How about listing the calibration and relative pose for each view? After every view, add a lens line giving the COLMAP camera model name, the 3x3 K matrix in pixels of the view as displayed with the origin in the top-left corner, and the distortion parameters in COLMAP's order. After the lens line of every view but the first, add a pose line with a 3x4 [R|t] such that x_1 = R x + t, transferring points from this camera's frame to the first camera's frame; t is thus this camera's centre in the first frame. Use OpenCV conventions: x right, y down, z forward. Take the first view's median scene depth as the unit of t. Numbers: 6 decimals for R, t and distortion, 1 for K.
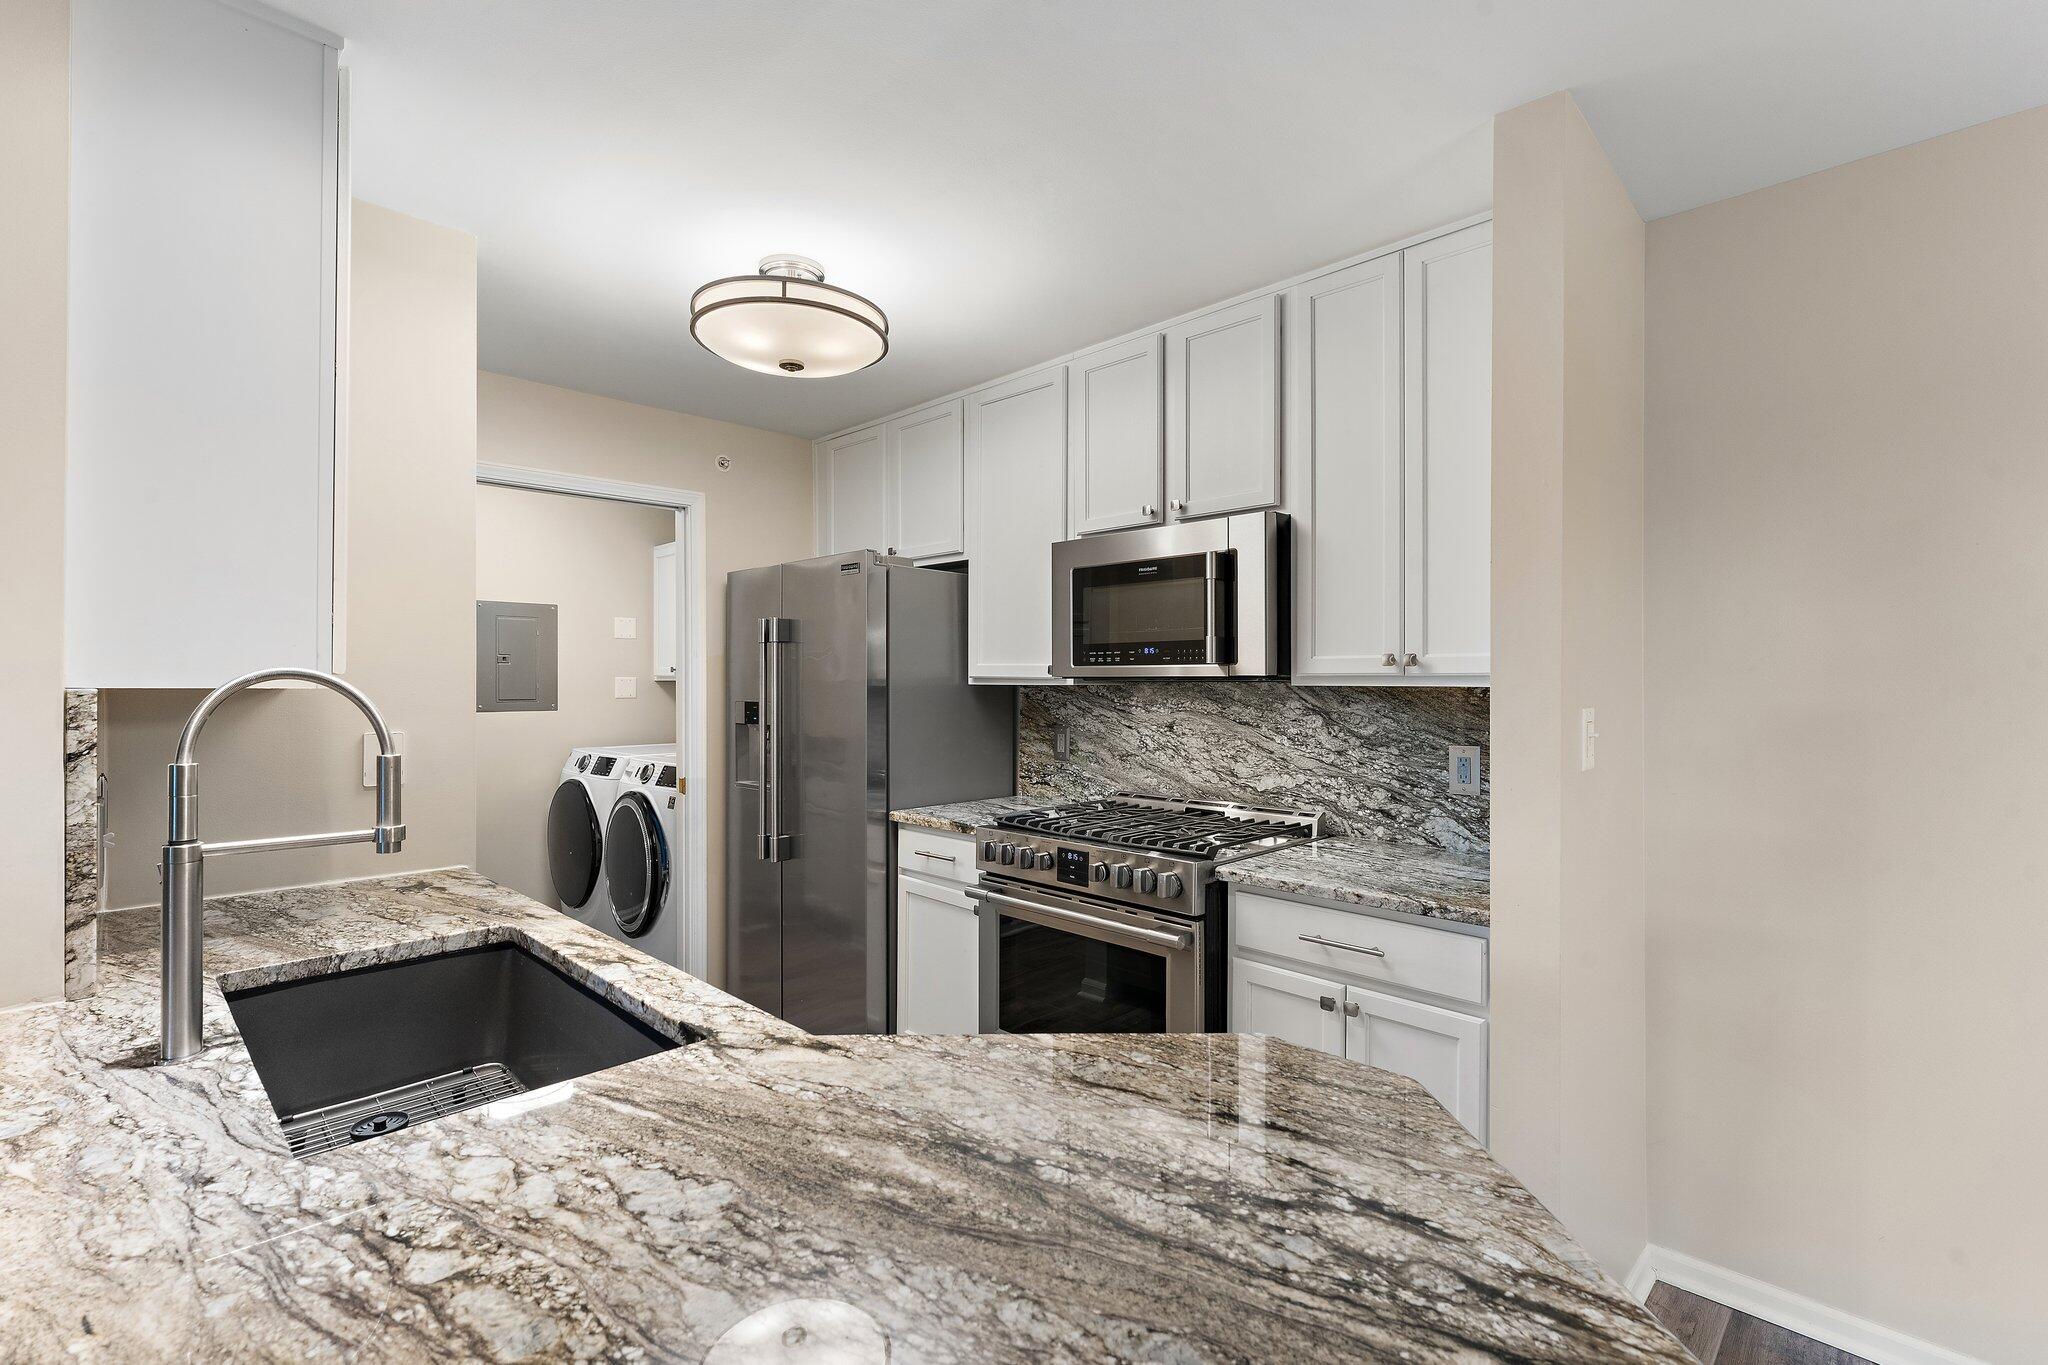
lens RADIAL K [[919.7, 0, 1018.3], [0, 919.7, 680.5], [0, 0, 1]] dist [0.000612, -0.000105]
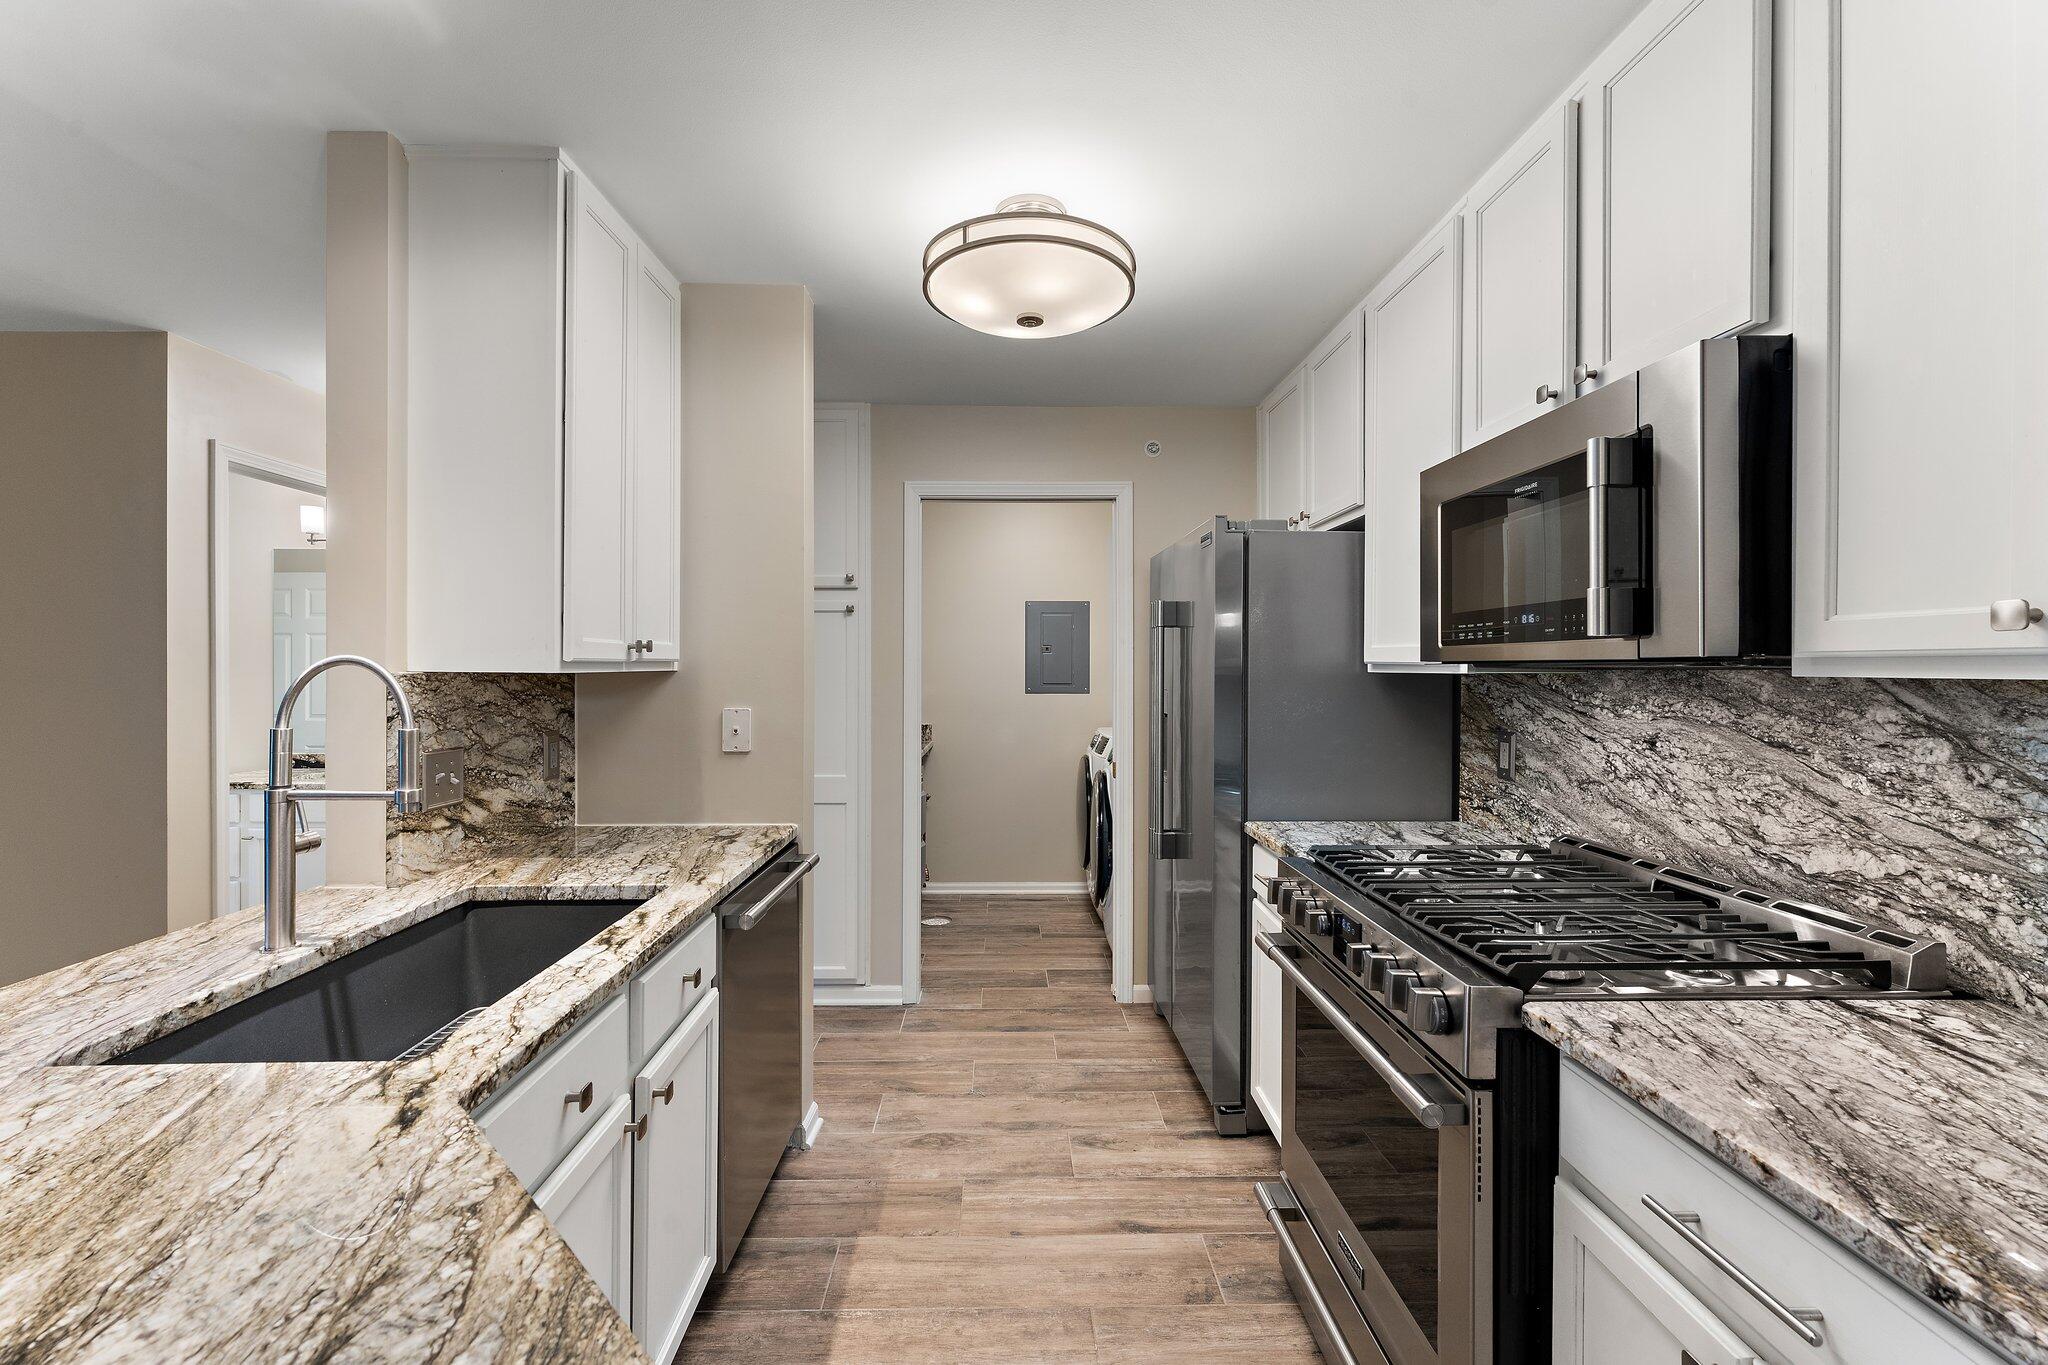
lens RADIAL K [[835.7, 0, 1017.4], [0, 835.7, 673.6], [0, 0, 1]] dist [0.001031, 0.000245]
pose [[0.720956, 0.004883, -0.692963, 0.279132], [-0.000402, 0.999978, 0.006629, 0.000878], [0.692980, -0.004501, 0.720942, 0.345126]]
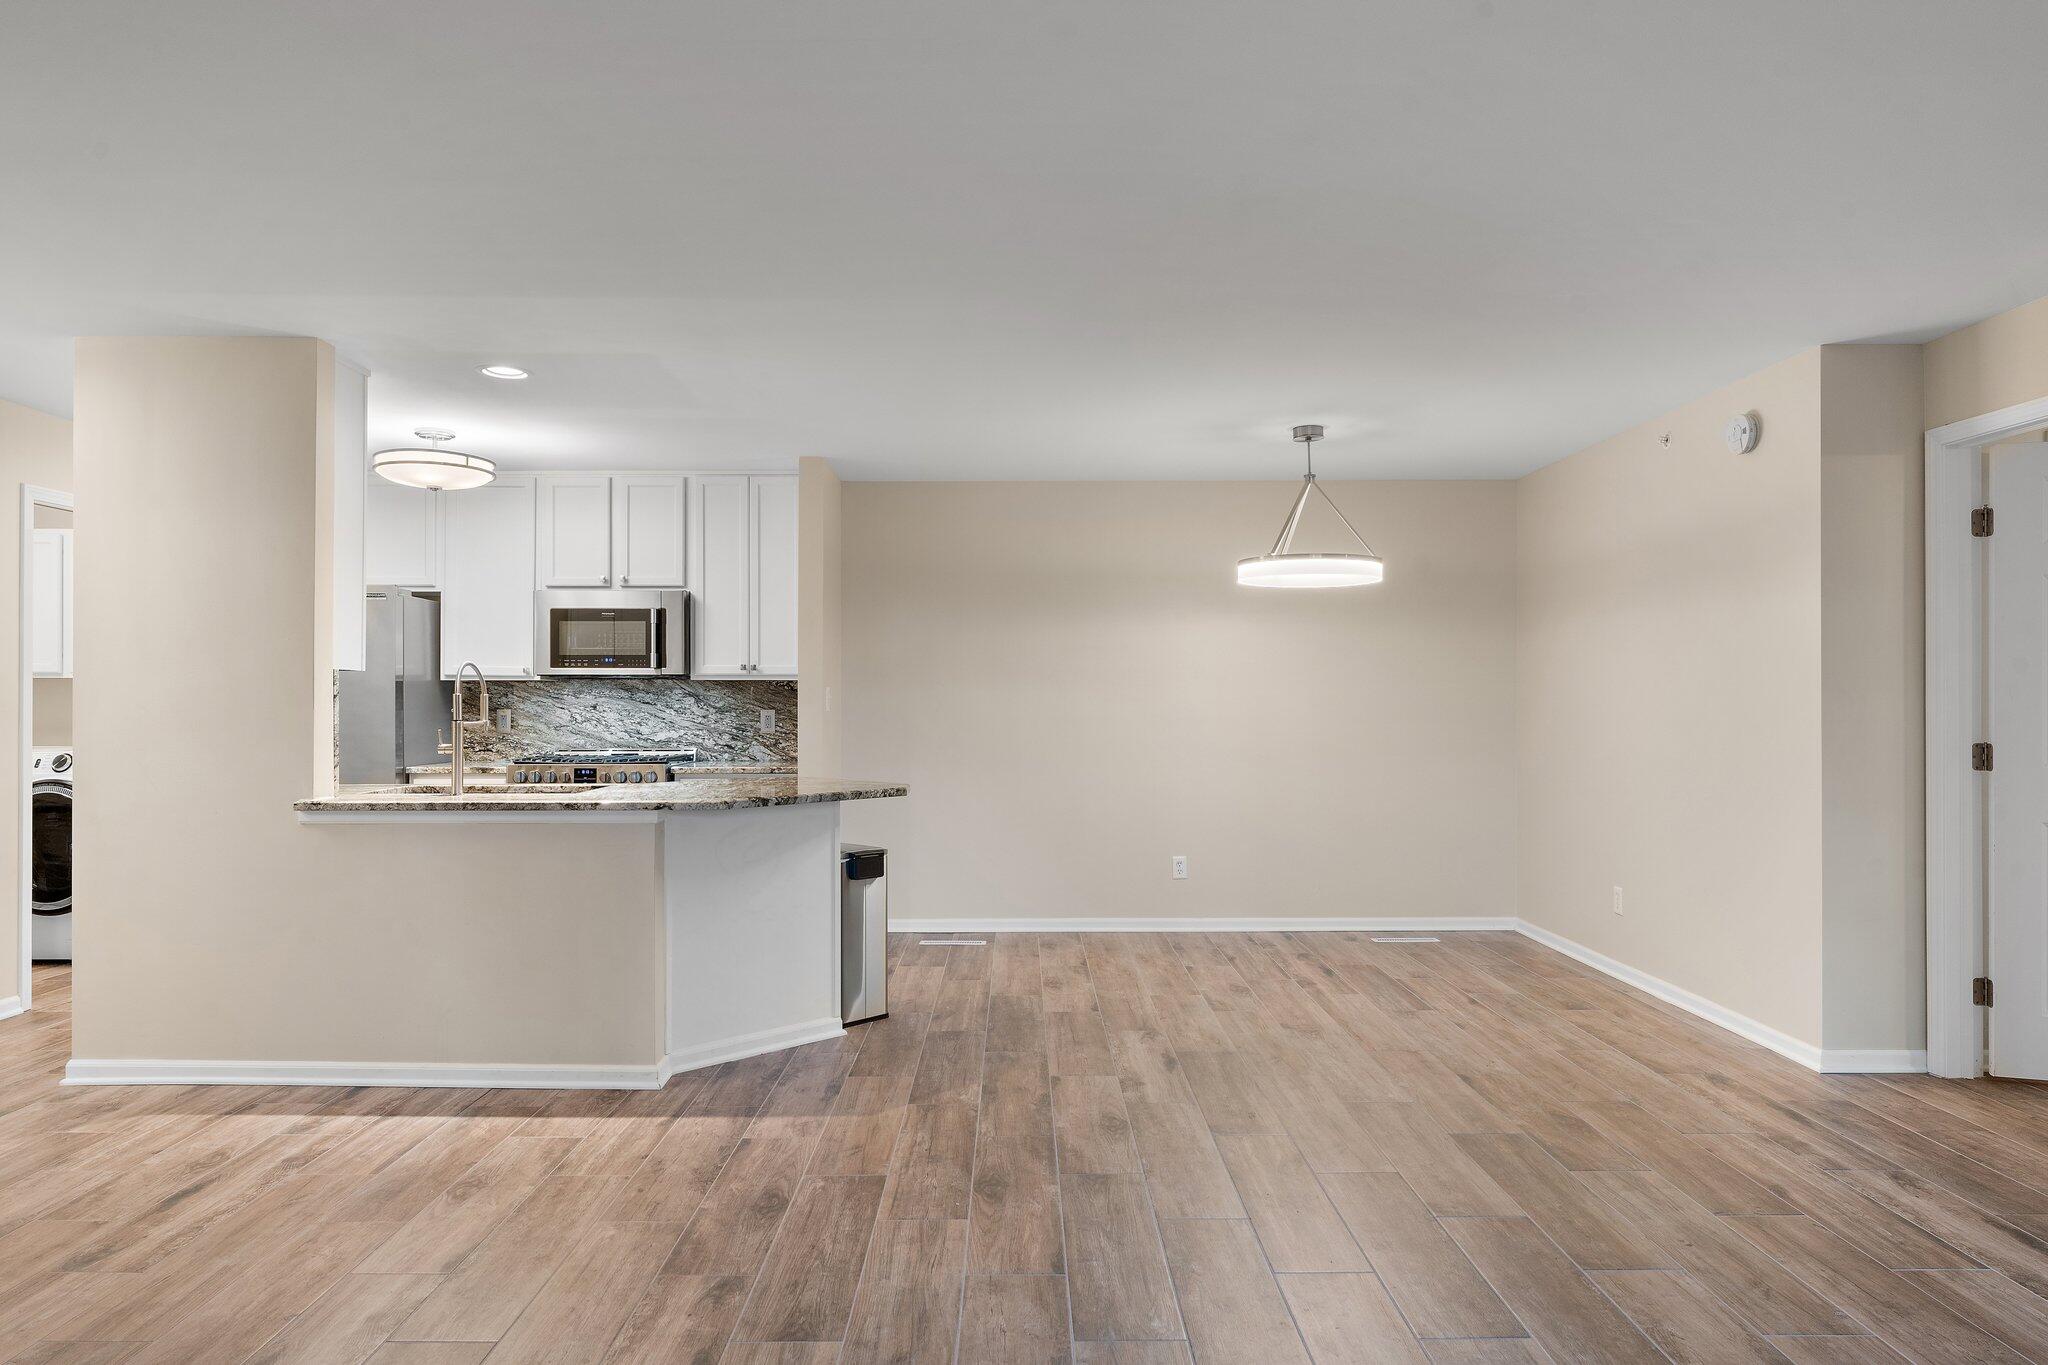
lens RADIAL K [[1255.1, 0, 1021.5], [0, 1255.1, 694.8], [0, 0, 1]] dist [-0.001072, -0.001311]
pose [[0.702145, 0.003011, 0.712028, -0.992679], [0.000287, 0.999990, -0.004512, 0.044473], [-0.712034, 0.003373, 0.702137, -1.225337]]
